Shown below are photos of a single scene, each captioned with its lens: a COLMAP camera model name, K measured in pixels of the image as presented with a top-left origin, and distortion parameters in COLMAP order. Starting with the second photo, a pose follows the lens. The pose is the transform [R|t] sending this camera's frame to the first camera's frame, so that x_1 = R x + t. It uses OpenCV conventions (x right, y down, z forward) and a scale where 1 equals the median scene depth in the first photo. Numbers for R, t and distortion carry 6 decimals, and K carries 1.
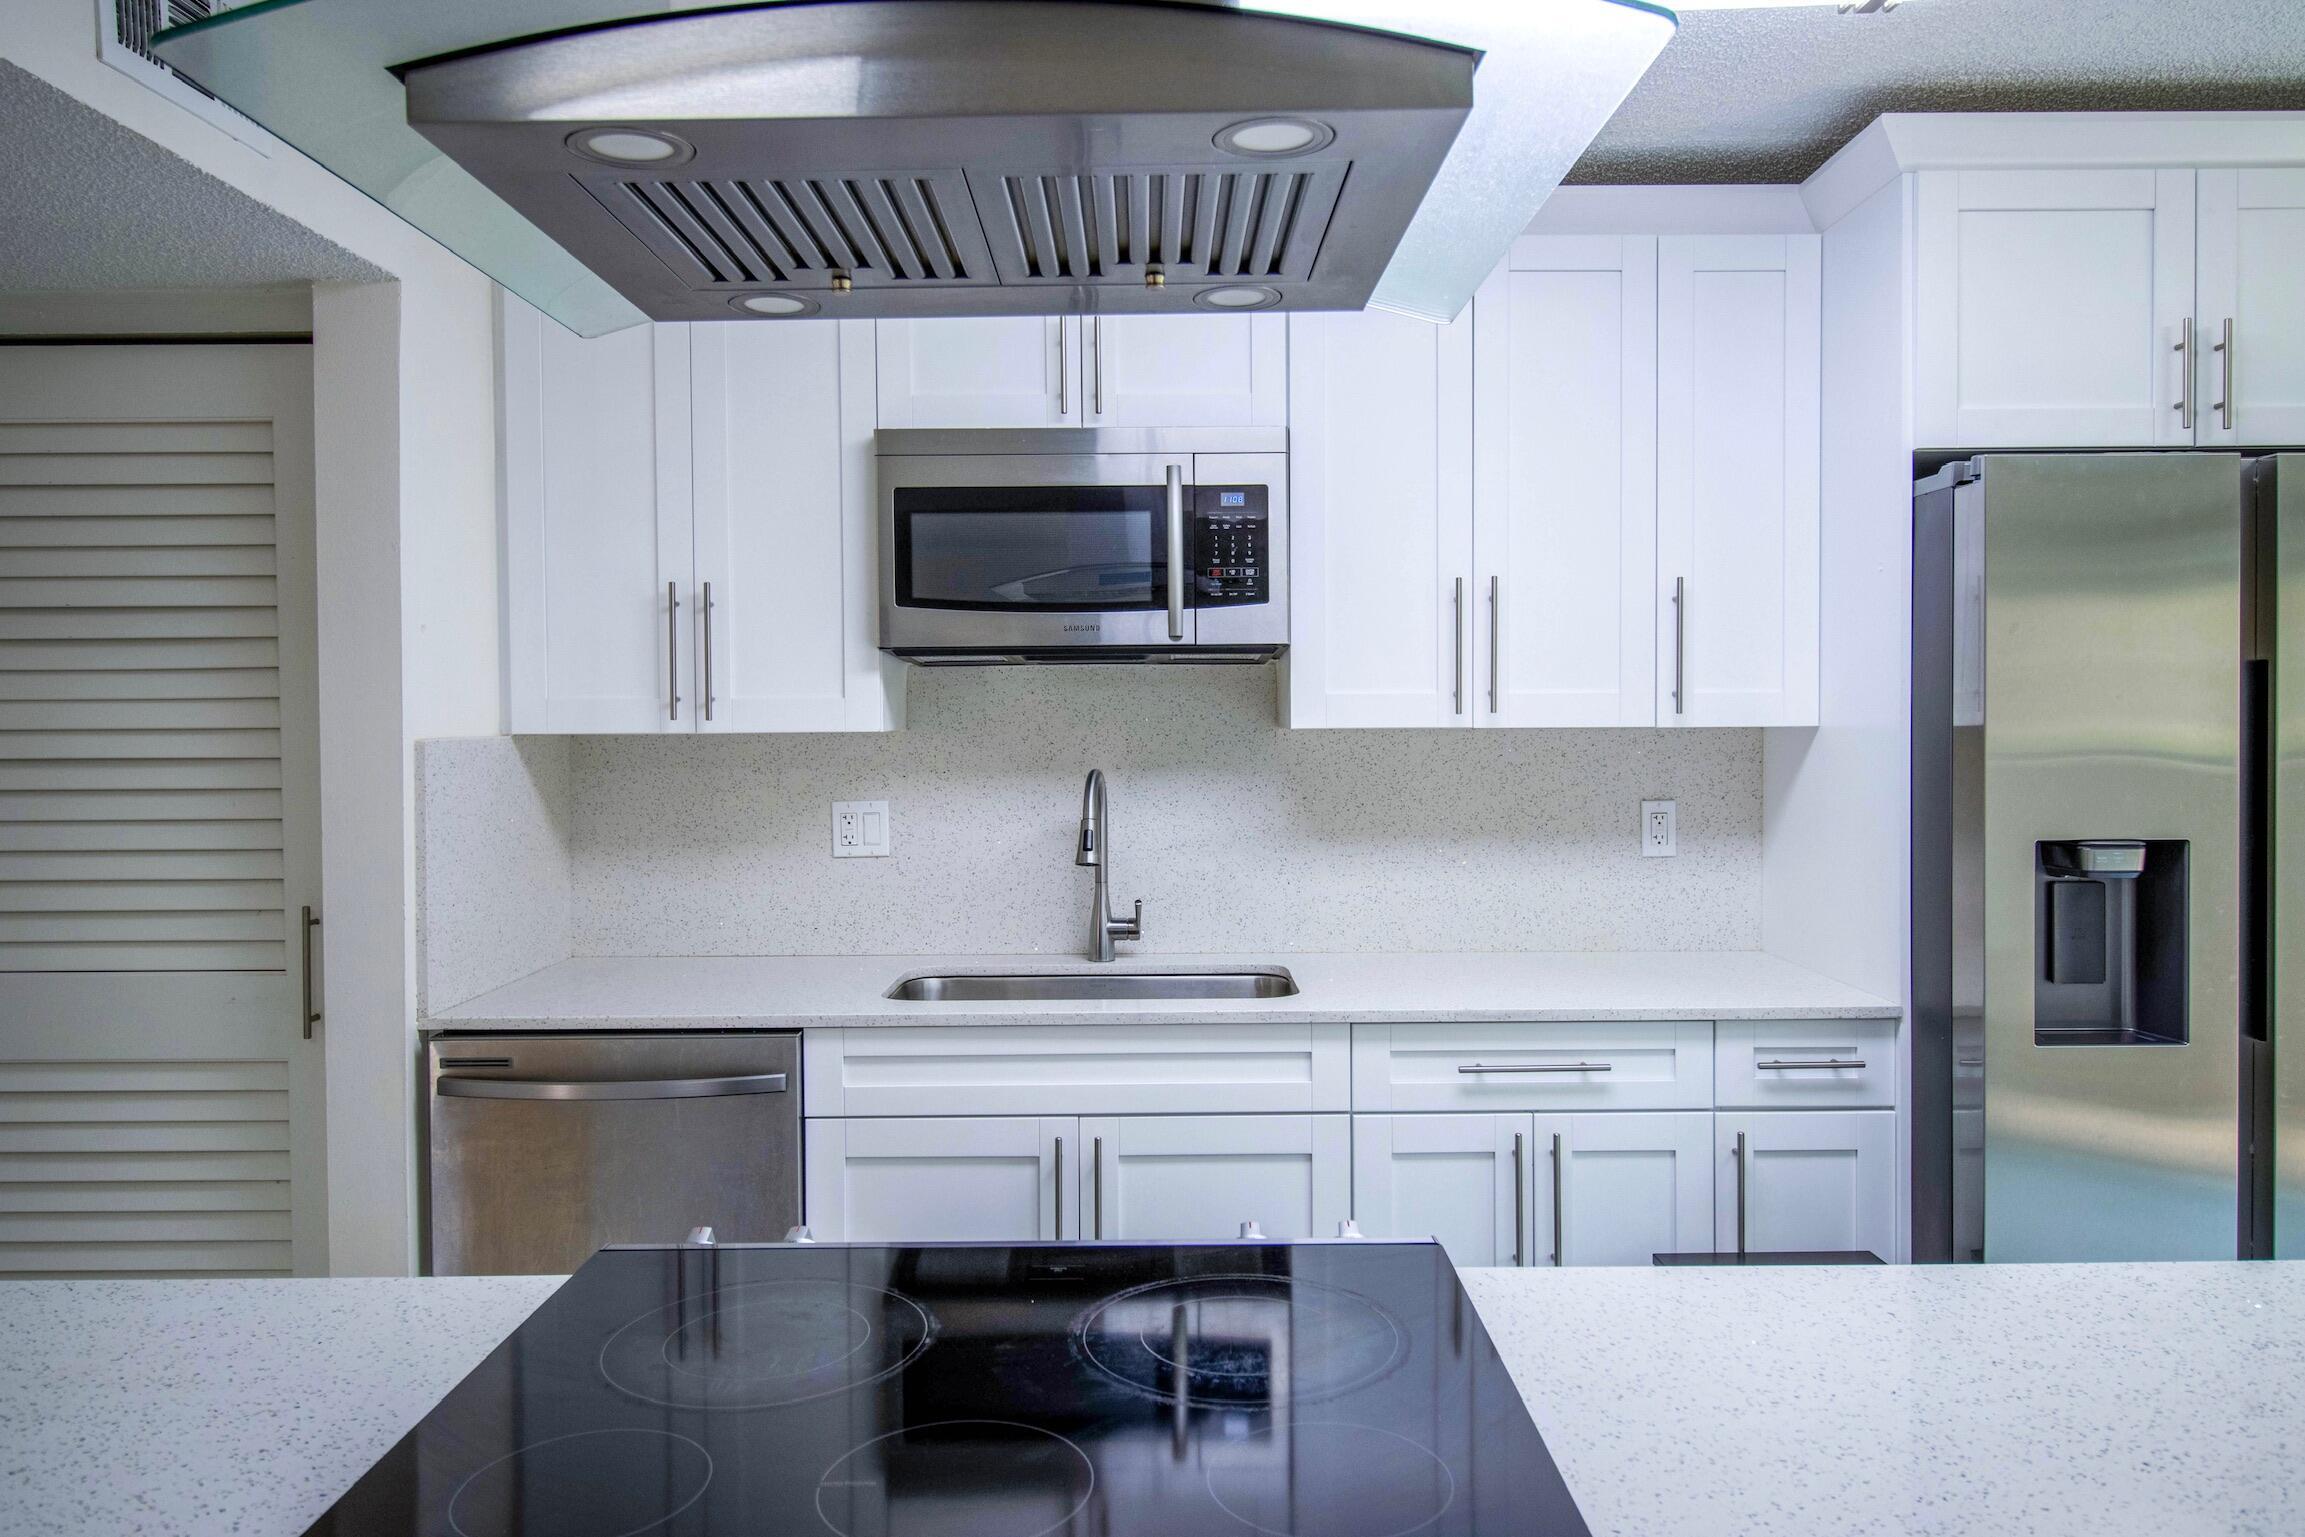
lens RADIAL K [[1597.3, 0, 1150.2], [0, 1597.3, 759.6], [0, 0, 1]] dist [0.009098, 0.004556]
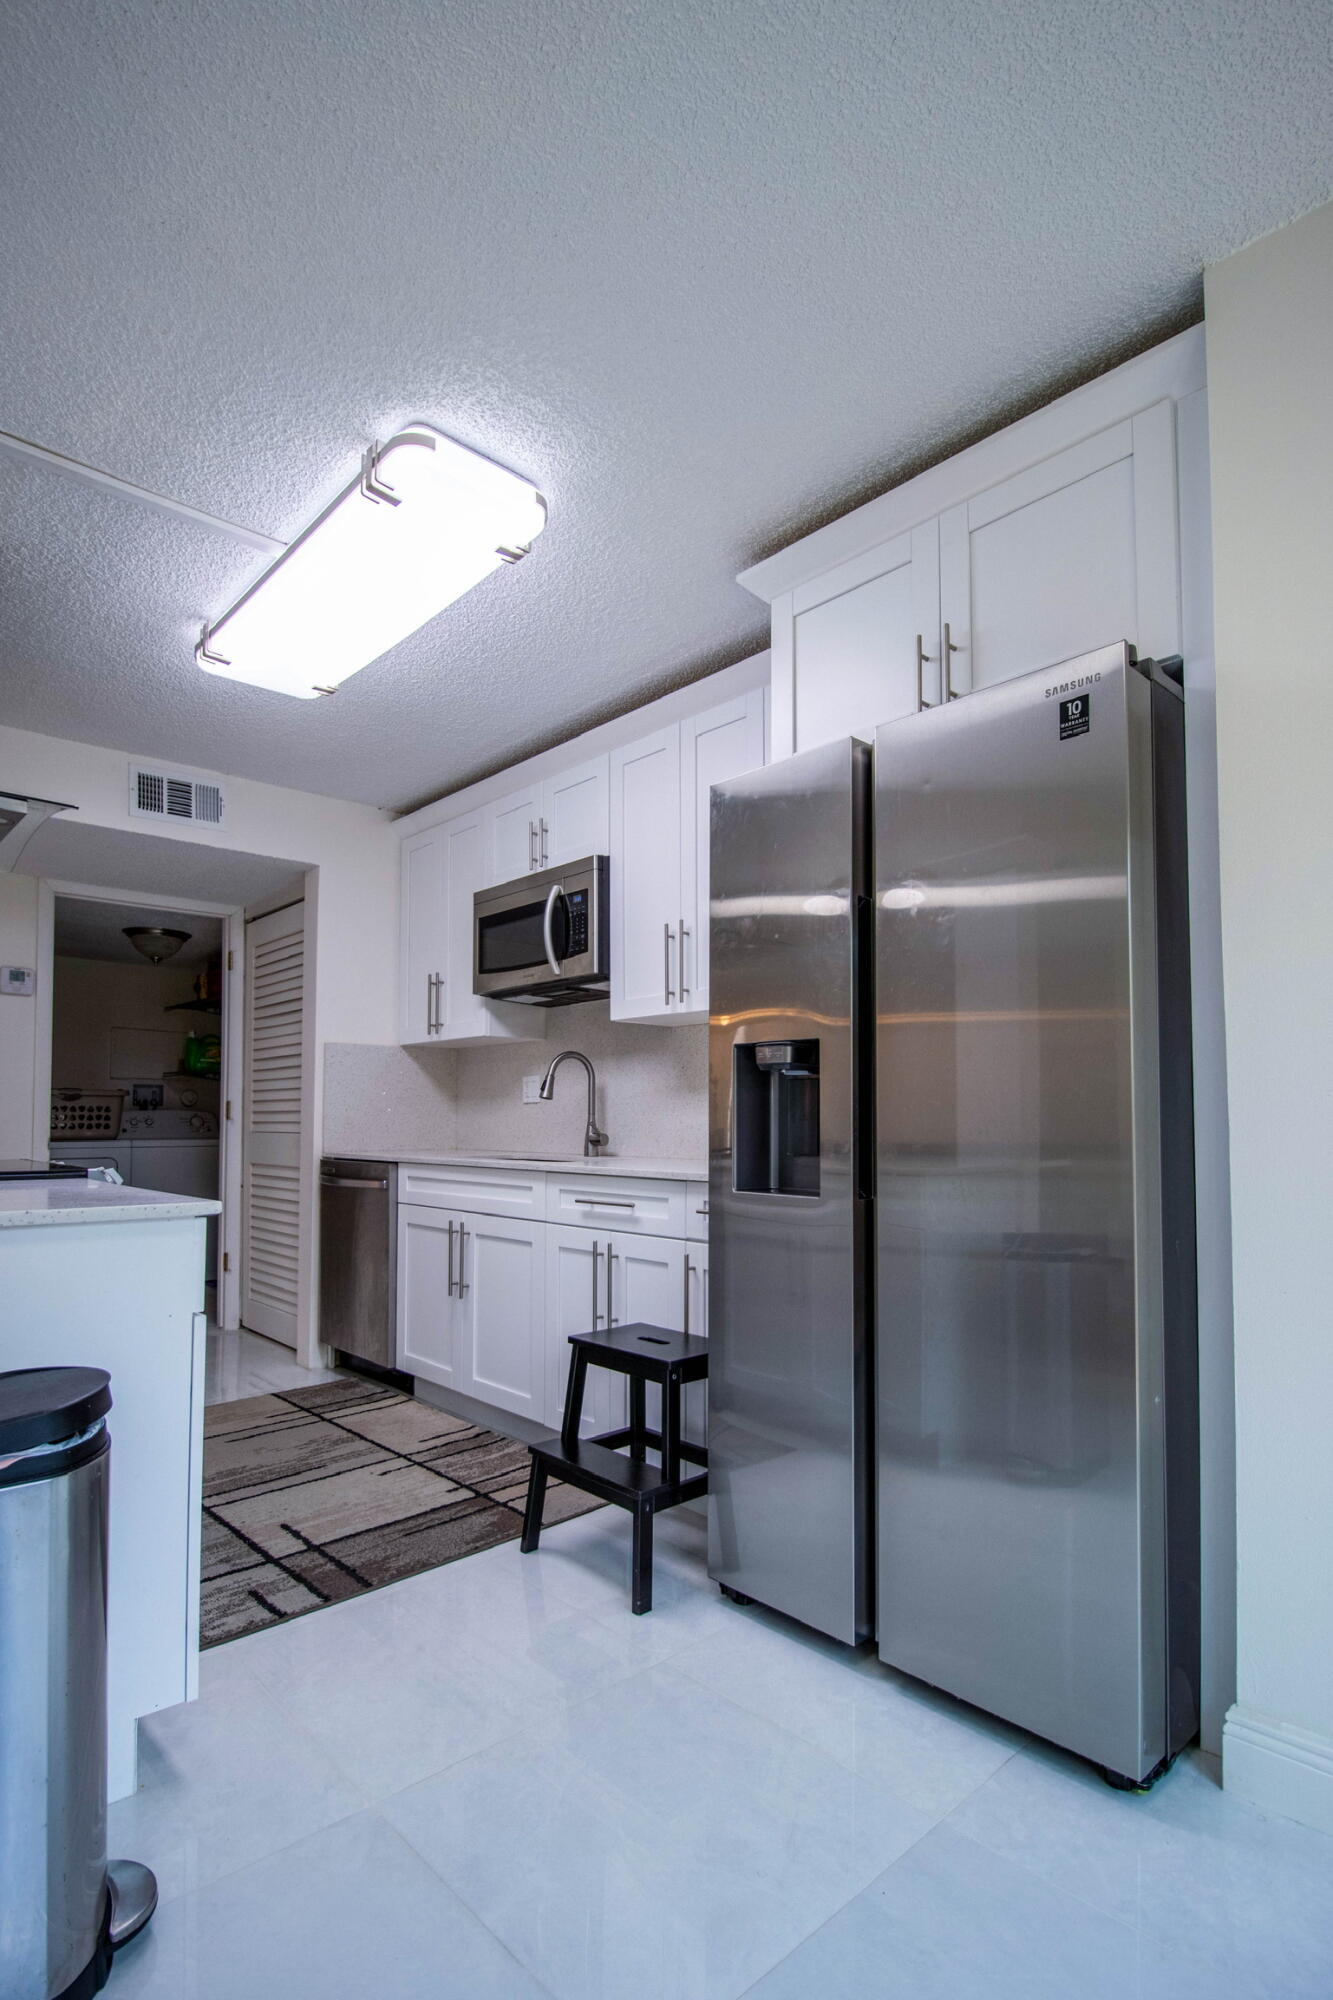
lens RADIAL K [[951.4, 0, 653.8], [0, 951.4, 1080.1], [0, 0, 1]] dist [-0.006015, -0.005470]
pose [[0.688073, -0.022566, -0.725291, 0.901070], [-0.021789, 0.998423, -0.051735, 0.102749], [0.725314, 0.051401, 0.686496, 0.308578]]
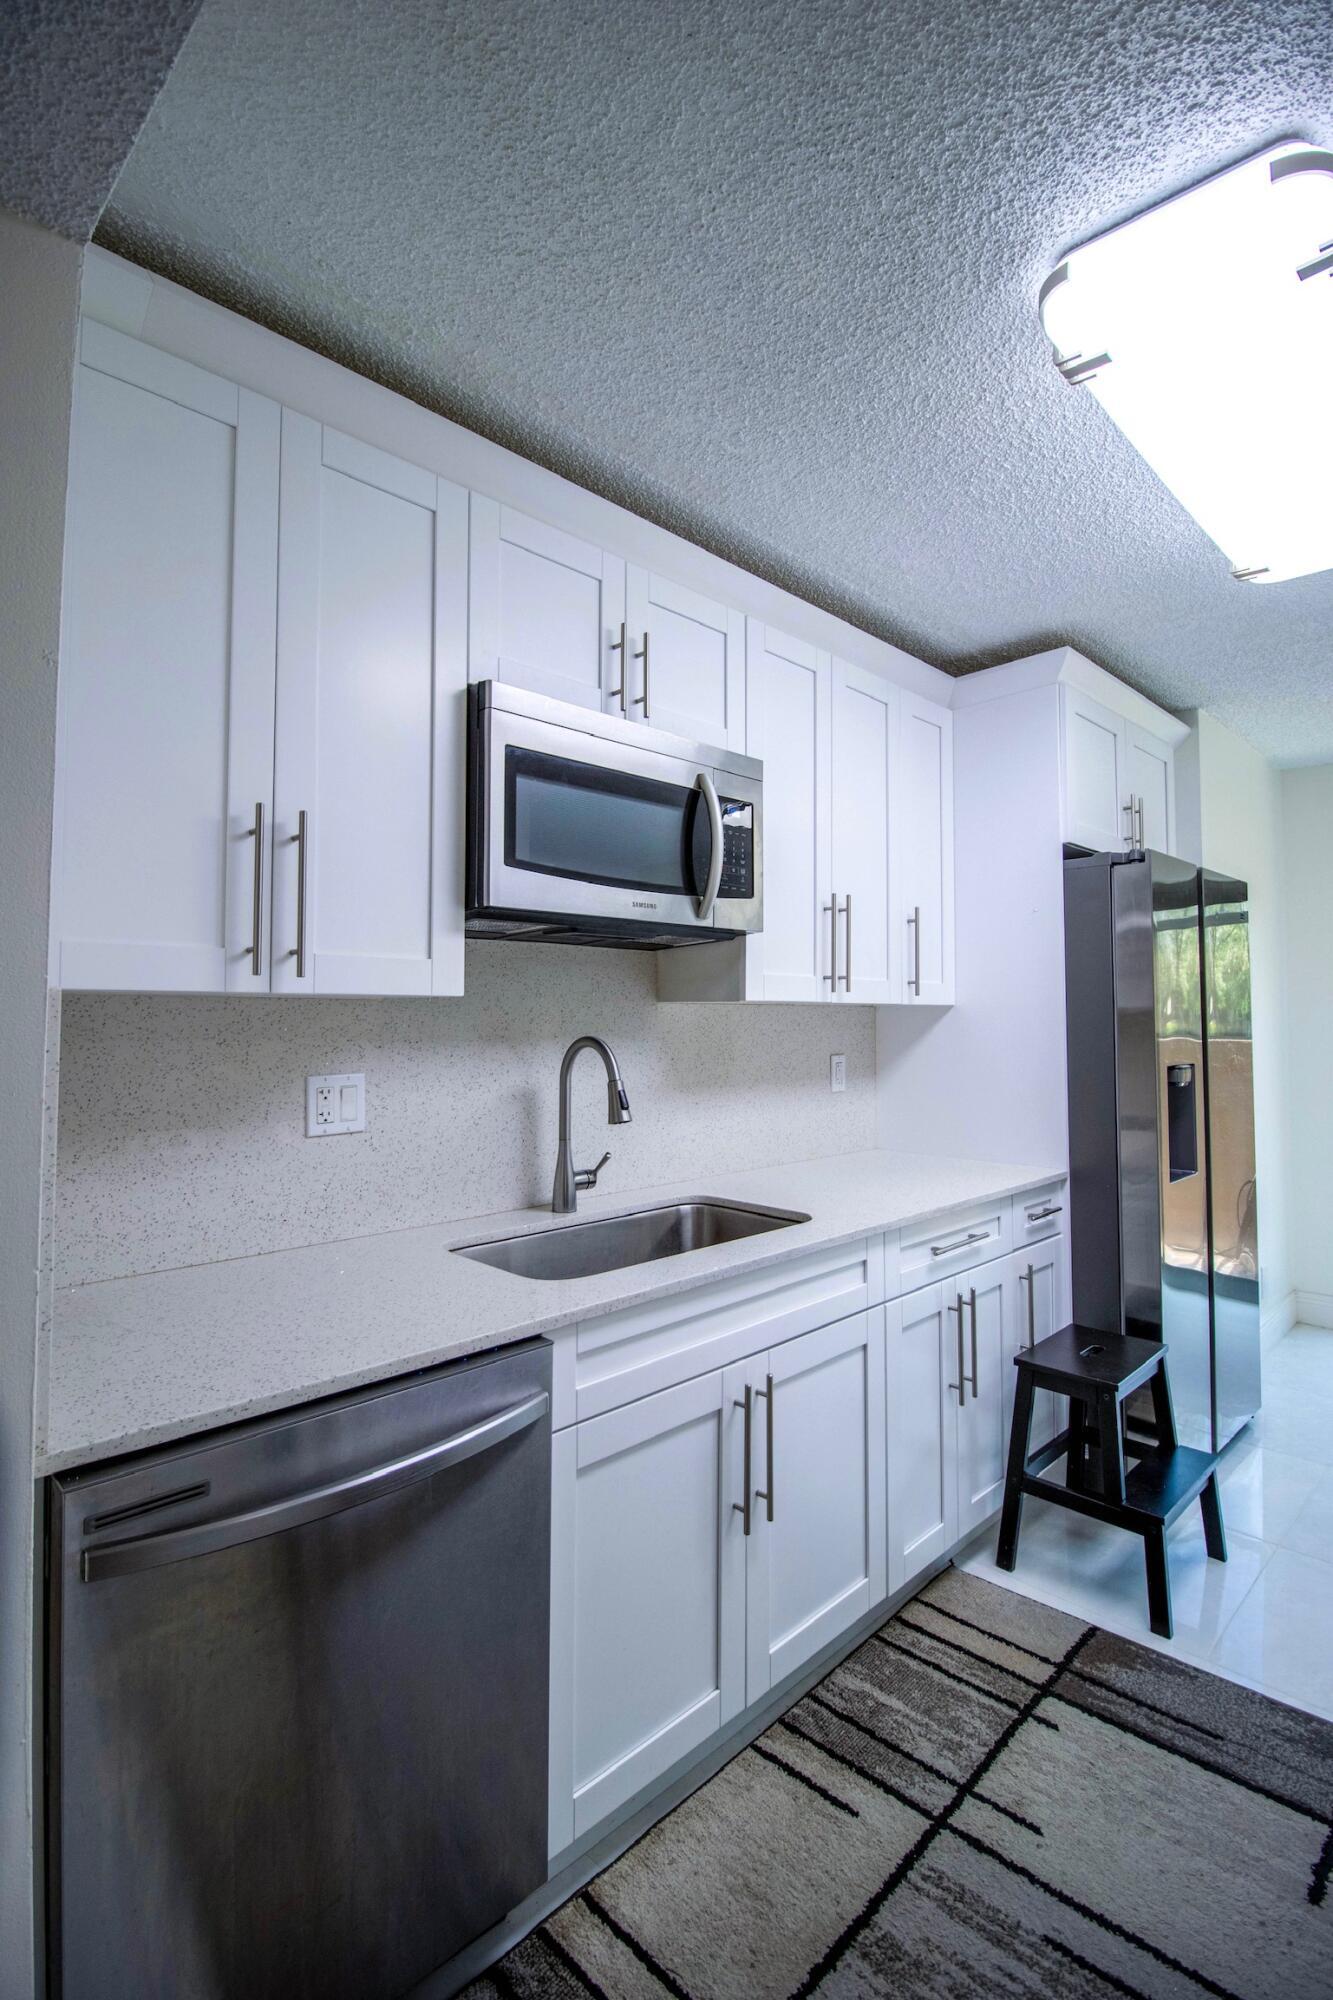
lens RADIAL K [[951.4, 0, 648.9], [0, 951.4, 987.5], [0, 0, 1]] dist [-0.006015, -0.005470]
pose [[0.714061, 0.027832, 0.699530, -0.489166], [0.016061, 0.998295, -0.056114, 0.010657], [-0.699899, 0.051303, 0.712397, 0.530360]]
